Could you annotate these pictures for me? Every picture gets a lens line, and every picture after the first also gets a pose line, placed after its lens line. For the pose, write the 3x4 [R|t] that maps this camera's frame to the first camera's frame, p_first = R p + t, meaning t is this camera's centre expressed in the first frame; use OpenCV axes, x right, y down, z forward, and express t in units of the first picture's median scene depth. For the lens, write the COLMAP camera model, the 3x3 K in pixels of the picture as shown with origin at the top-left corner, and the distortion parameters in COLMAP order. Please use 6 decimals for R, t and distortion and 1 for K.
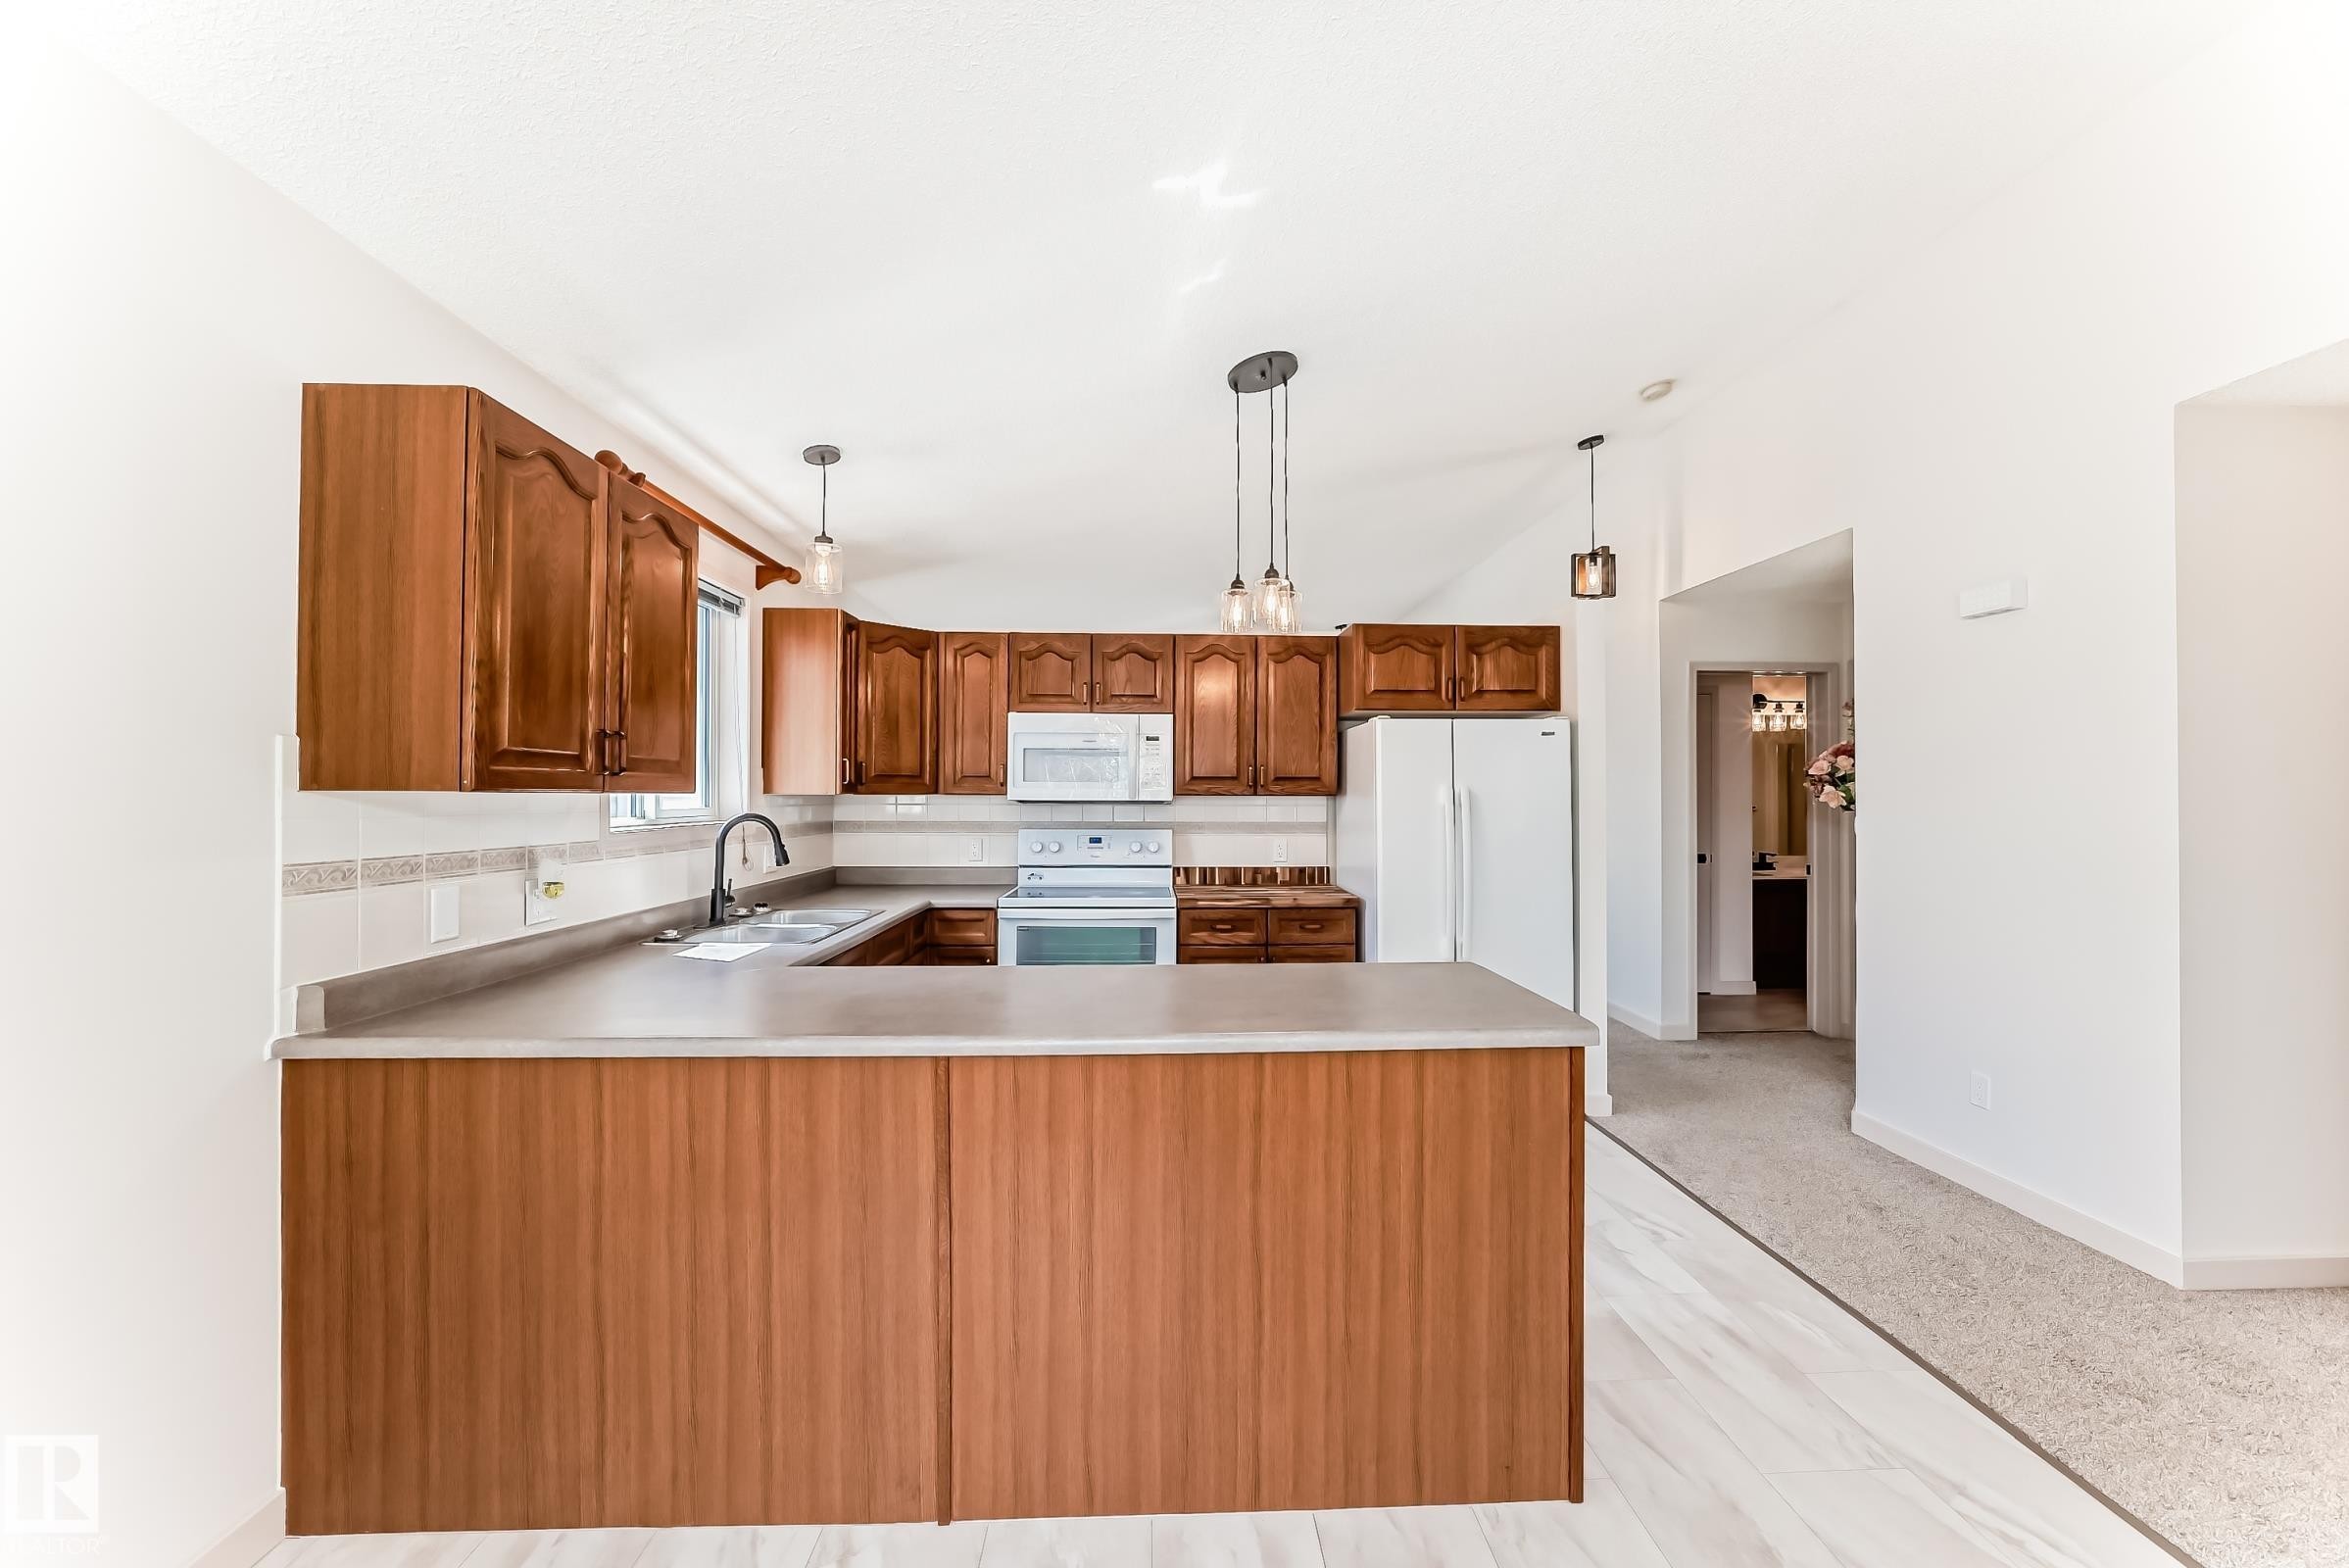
lens RADIAL K [[853.9, 0, 1153.6], [0, 853.9, 788.3], [0, 0, 1]] dist [-0.032372, 0.011596]
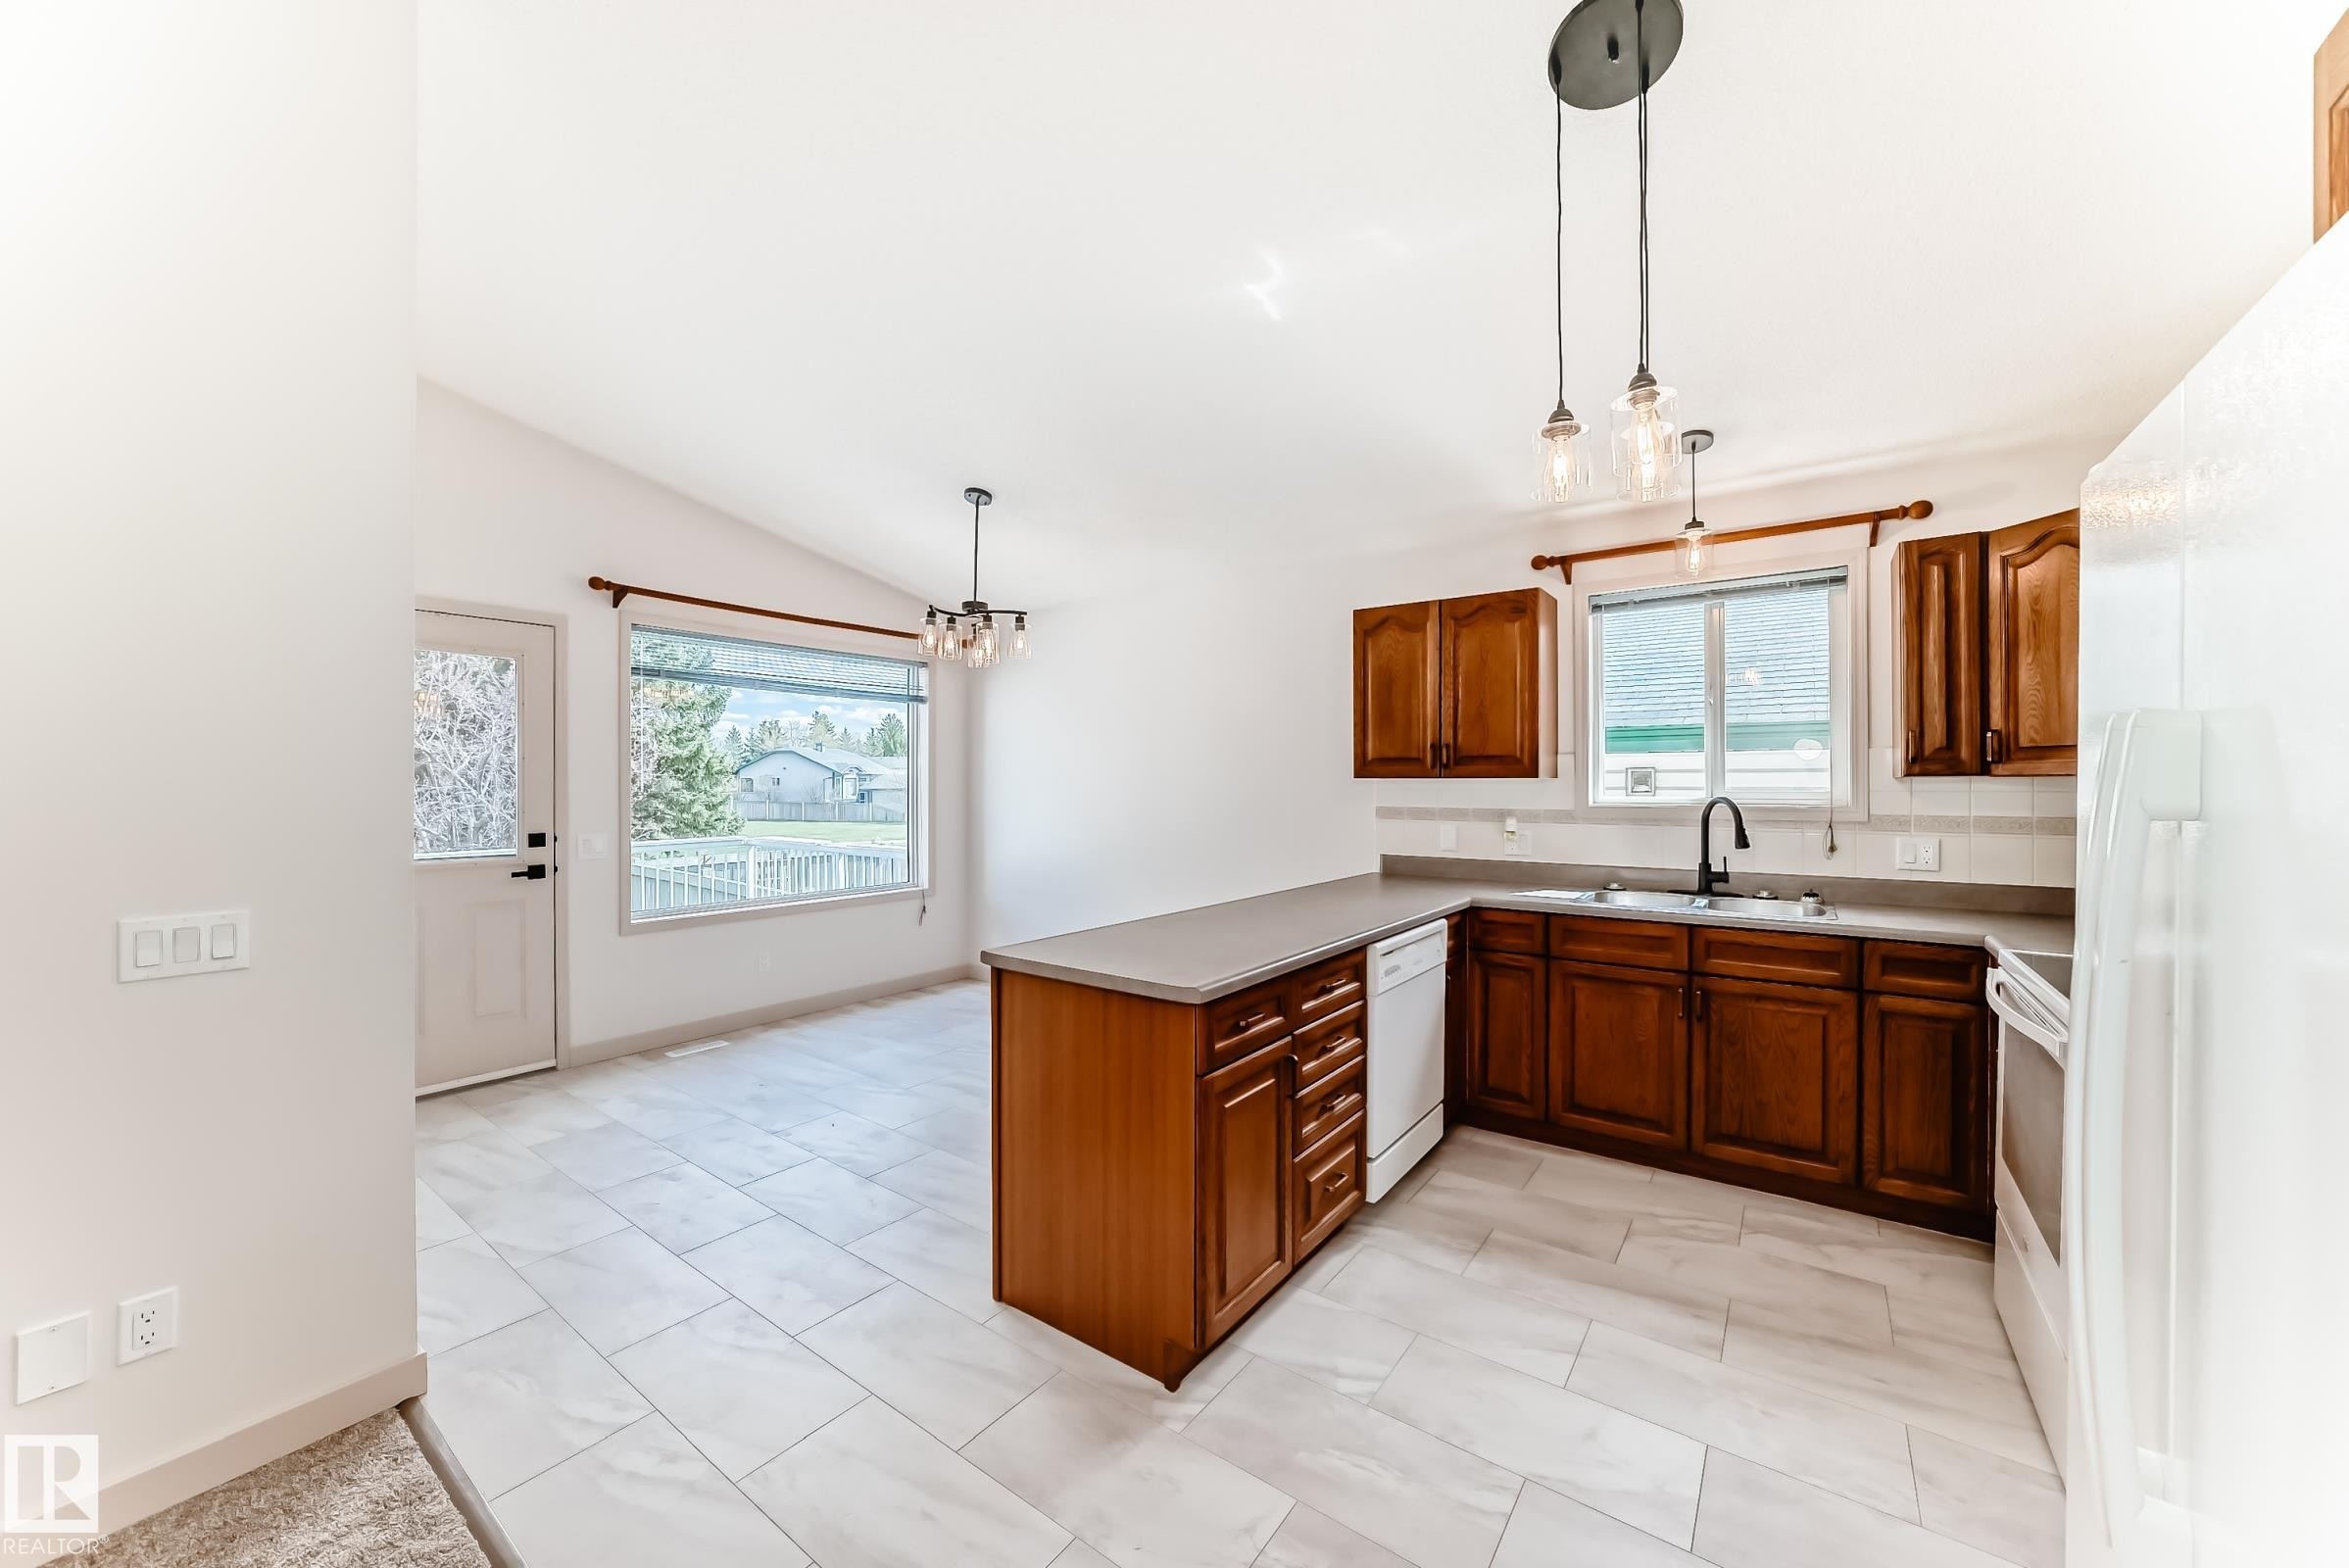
lens RADIAL K [[853.9, 0, 1153.6], [0, 853.9, 788.3], [0, 0, 1]] dist [-0.032372, 0.011596]
pose [[-0.637958, 0.001223, -0.770070, 0.648894], [0.003327, 0.999994, -0.001169, 0.015995], [0.770064, -0.003308, -0.637958, 0.956067]]
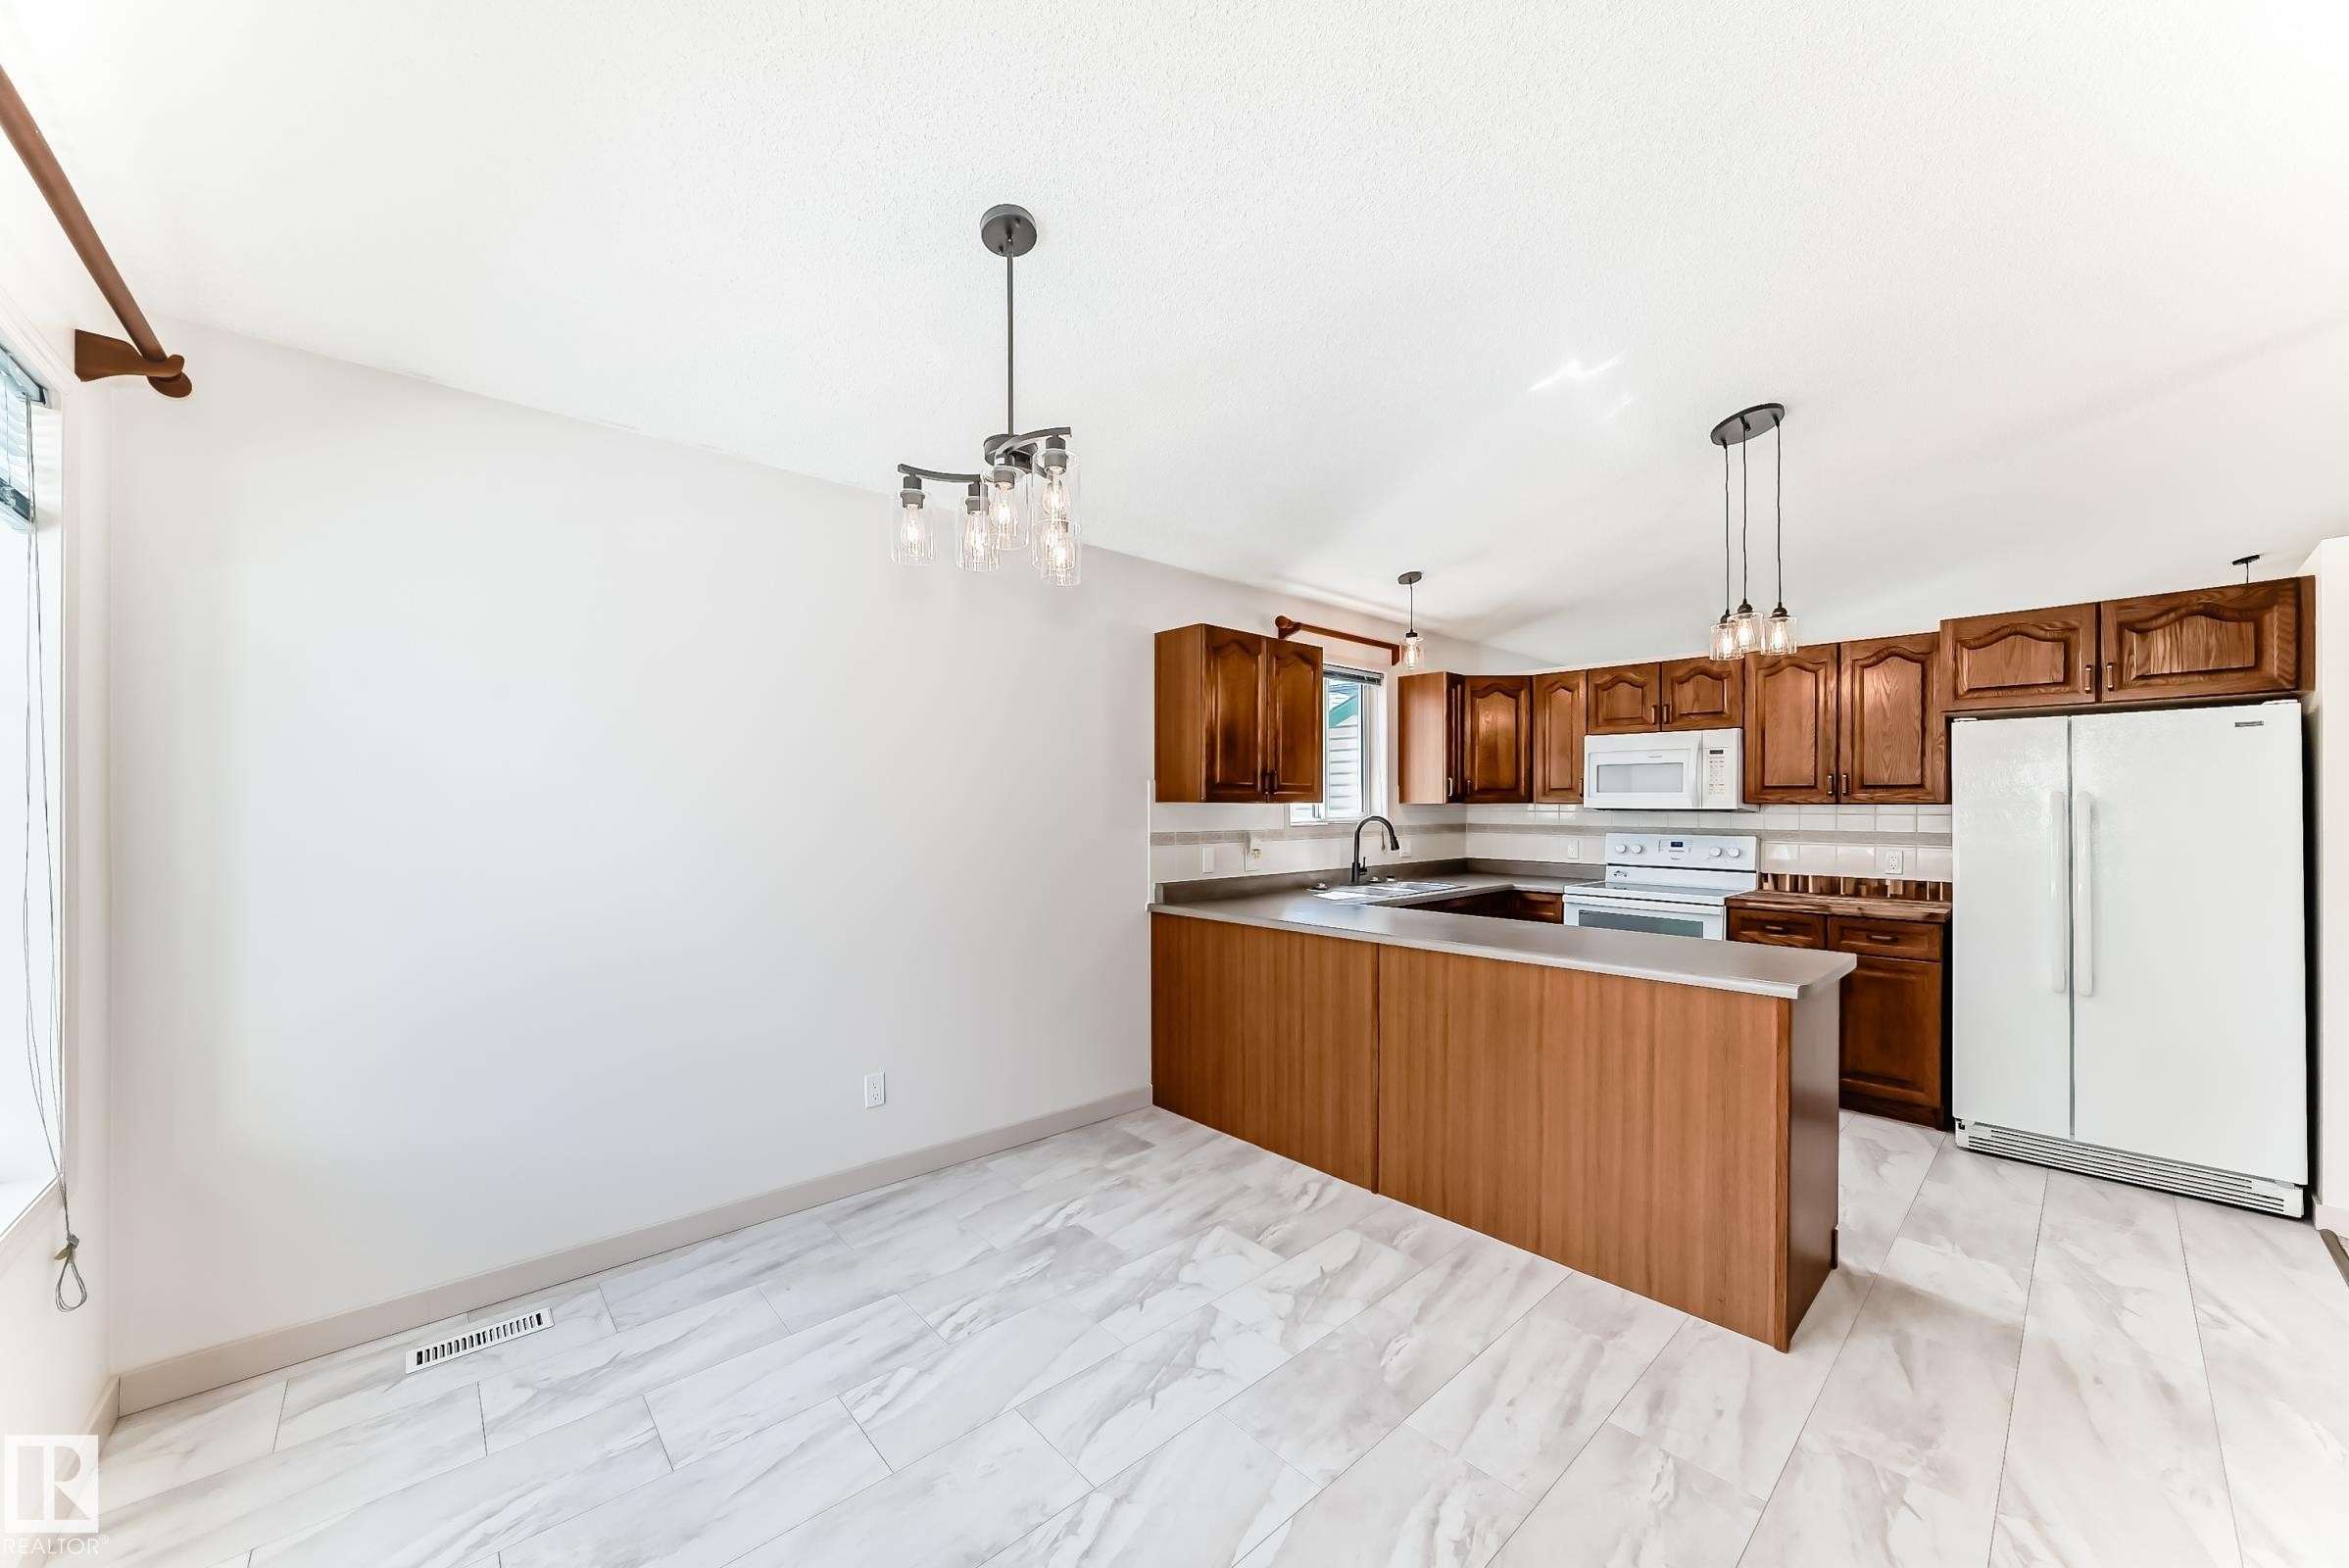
lens RADIAL K [[861.0, 0, 1163.5], [0, 861.0, 825.5], [0, 0, 1]] dist [-0.024120, 0.007467]
pose [[0.632748, 0.017760, -0.774154, 0.420141], [0.007397, 0.999553, 0.028977, -0.001113], [0.774322, -0.024061, 0.632334, -0.253635]]
